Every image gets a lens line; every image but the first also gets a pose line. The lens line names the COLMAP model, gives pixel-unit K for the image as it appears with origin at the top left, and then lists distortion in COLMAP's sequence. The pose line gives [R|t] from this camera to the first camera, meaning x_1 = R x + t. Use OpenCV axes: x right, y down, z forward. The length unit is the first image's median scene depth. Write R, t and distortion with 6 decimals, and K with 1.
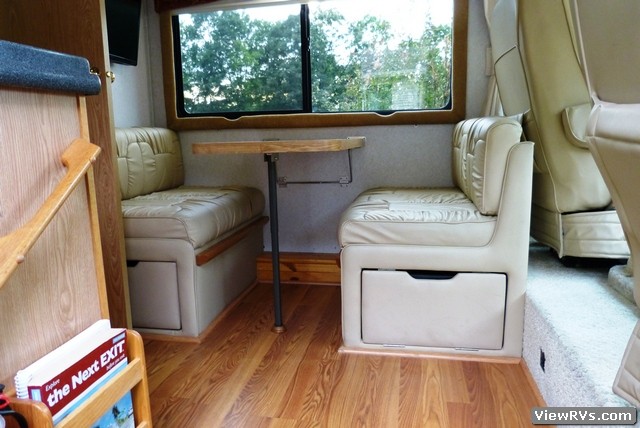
lens RADIAL K [[476.5, 0, 320.0], [0, 476.5, 214.0], [0, 0, 1]] dist [-0.029627, 0.004541]
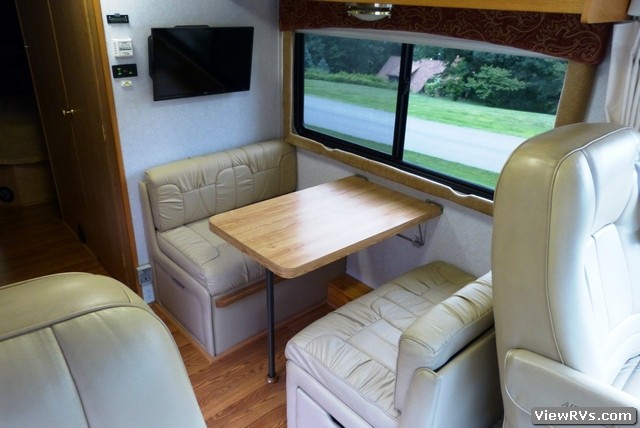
lens RADIAL K [[476.5, 0, 320.0], [0, 476.5, 214.0], [0, 0, 1]] dist [-0.029627, 0.004541]
pose [[0.796390, 0.288449, -0.531563, 0.448870], [-0.138186, 0.942470, 0.304393, -0.444123], [0.588784, -0.168961, 0.790434, 0.205707]]
